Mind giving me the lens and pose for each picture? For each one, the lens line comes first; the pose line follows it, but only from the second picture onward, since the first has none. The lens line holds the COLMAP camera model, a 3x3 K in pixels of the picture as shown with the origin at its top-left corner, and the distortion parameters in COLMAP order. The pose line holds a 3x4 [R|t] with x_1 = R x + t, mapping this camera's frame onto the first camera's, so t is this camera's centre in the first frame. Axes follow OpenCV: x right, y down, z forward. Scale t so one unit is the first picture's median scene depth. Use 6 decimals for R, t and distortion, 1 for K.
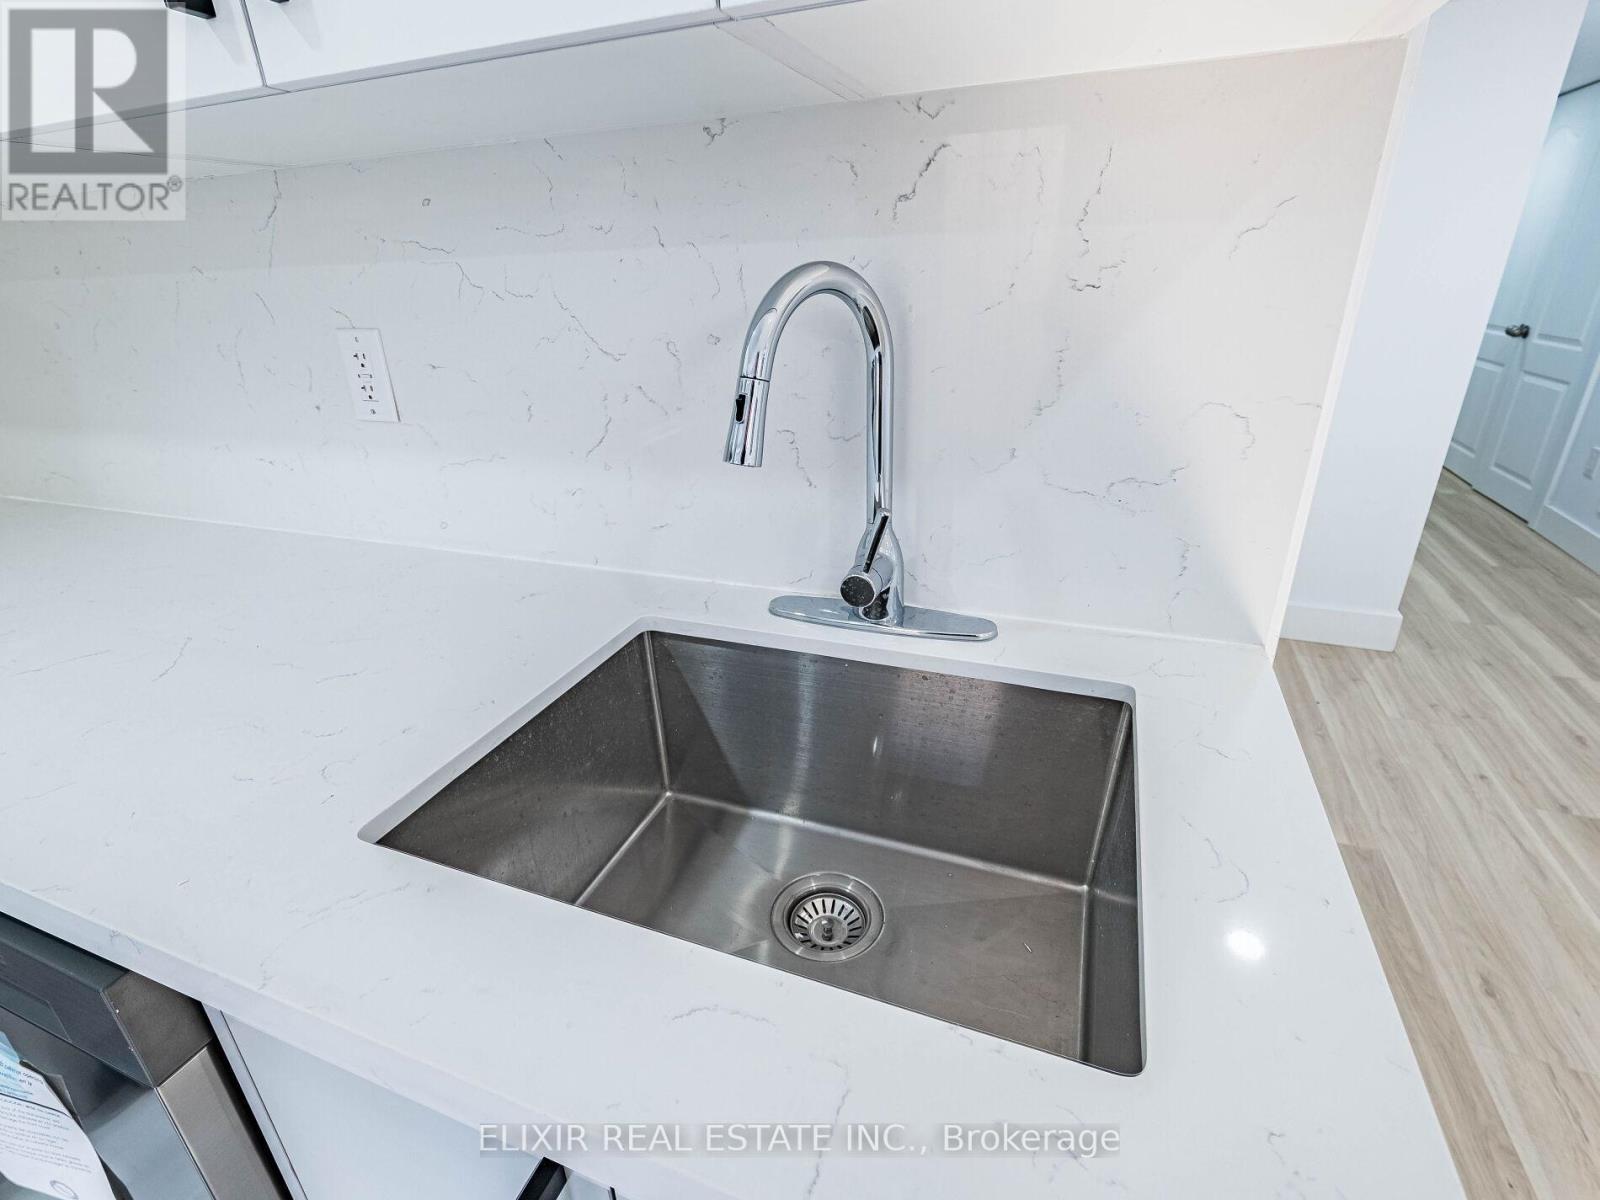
lens RADIAL K [[777.1, 0, 822.8], [0, 777.1, 634.6], [0, 0, 1]] dist [0.007149, -0.000051]
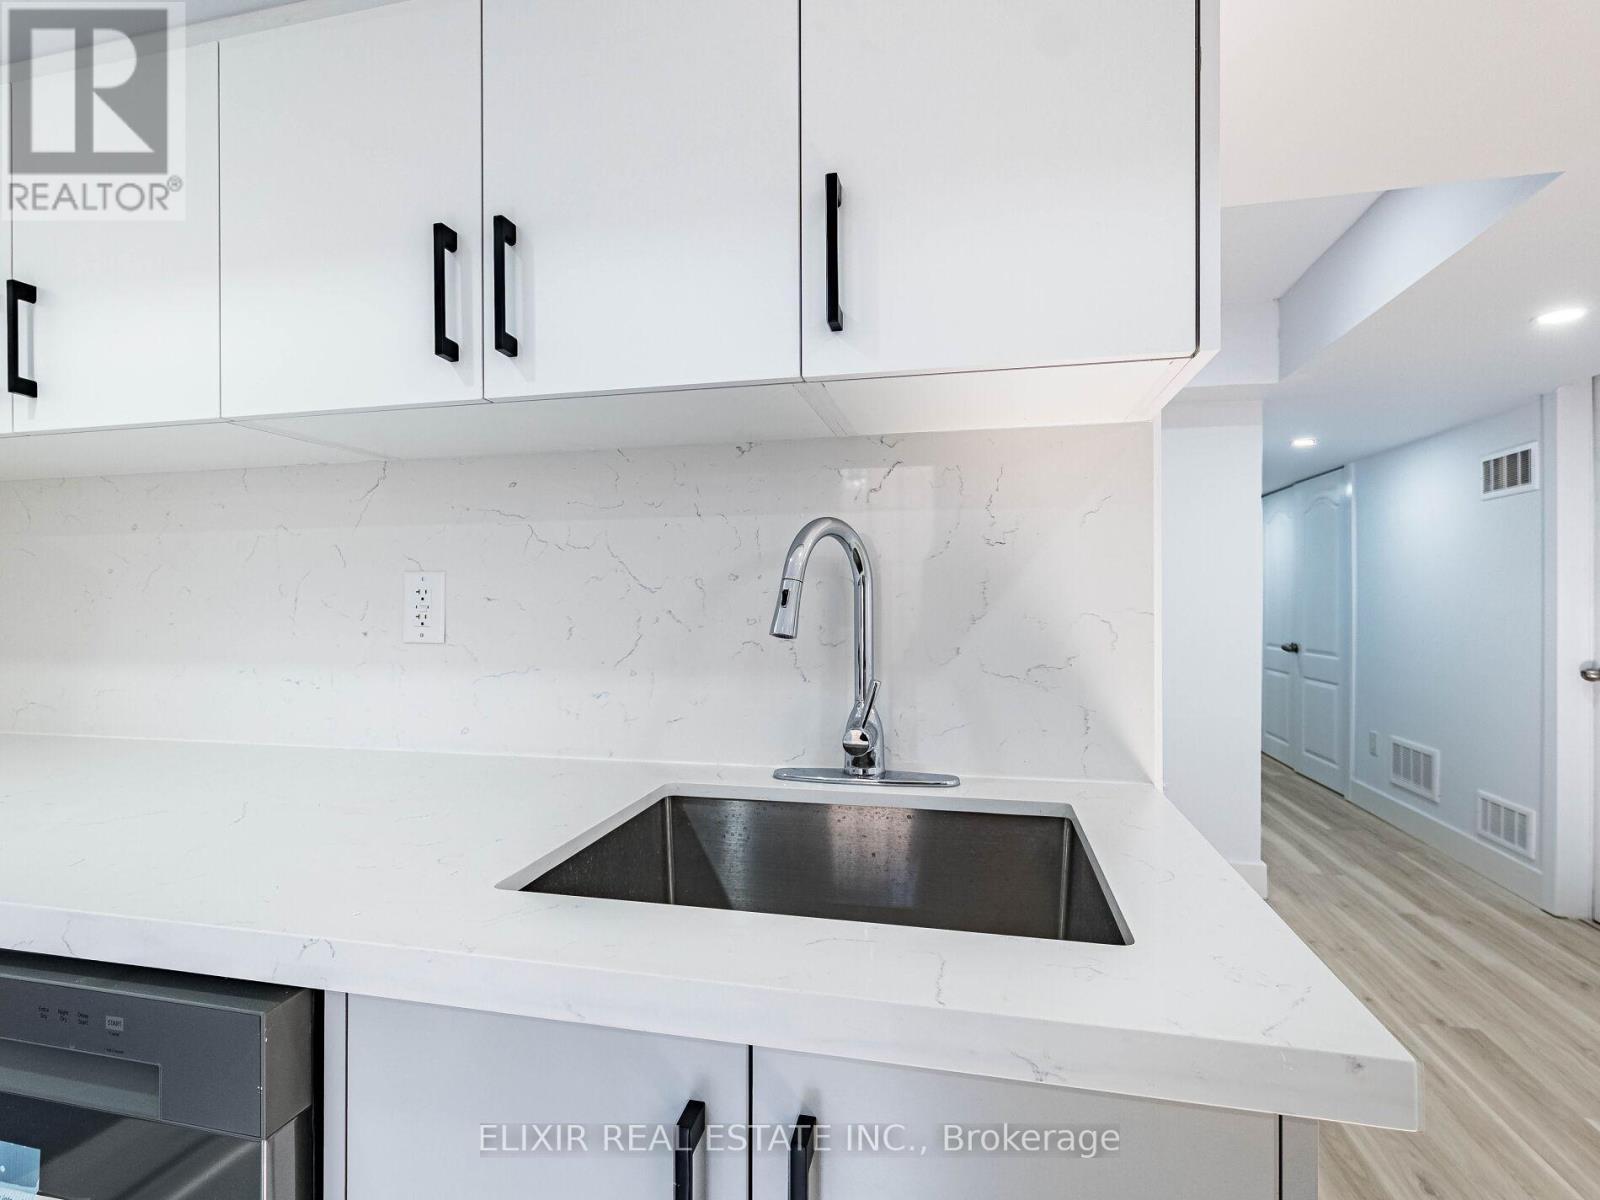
lens RADIAL K [[754.8, 0, 844.8], [0, 754.8, 595.9], [0, 0, 1]] dist [0.014507, 0.000548]
pose [[0.987494, 0.030458, 0.154687, -0.089214], [0.038179, 0.905756, -0.422075, 0.128351], [-0.152964, 0.422703, 0.893266, -0.117511]]
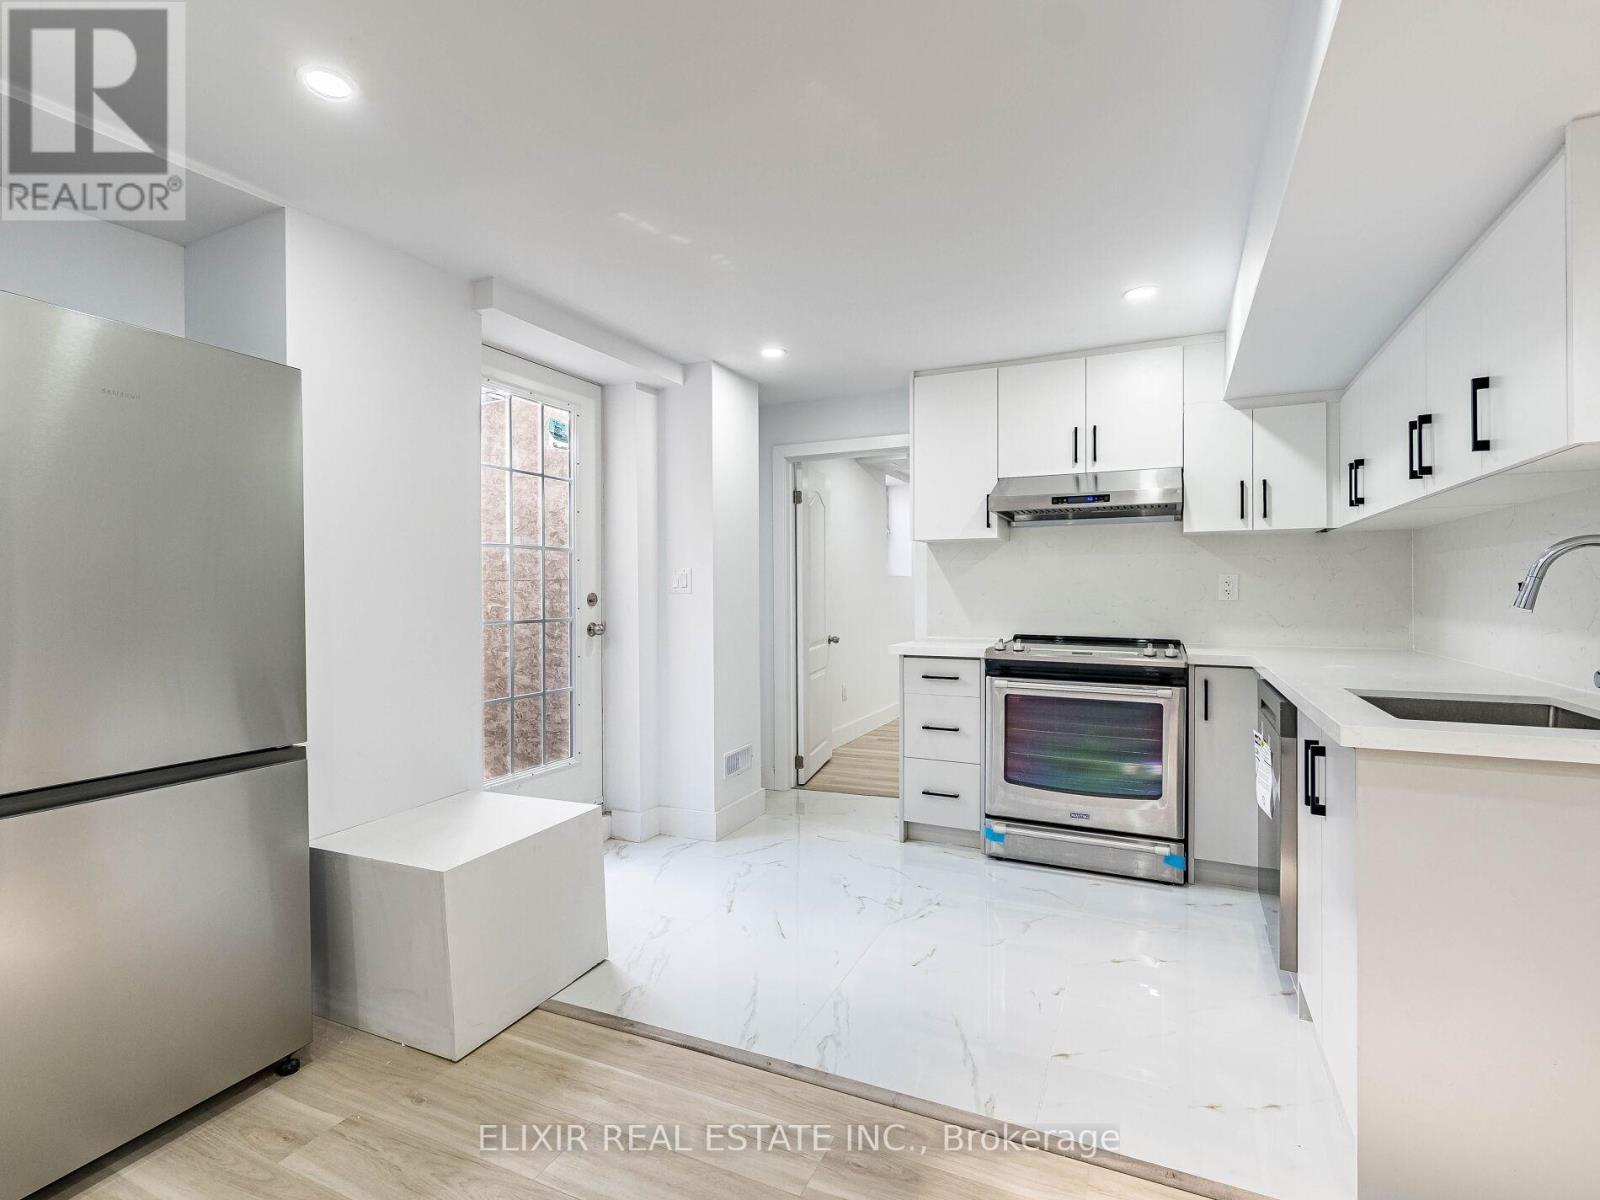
lens RADIAL K [[682.8, 0, 800.0], [0, 682.8, 600.0], [0, 0, 1]] dist [0.000427, 0.000185]
pose [[-0.077568, 0.049578, -0.995754, 0.988355], [-0.413360, 0.907274, 0.077373, 0.243206], [0.907258, 0.417606, -0.049882, -0.452254]]
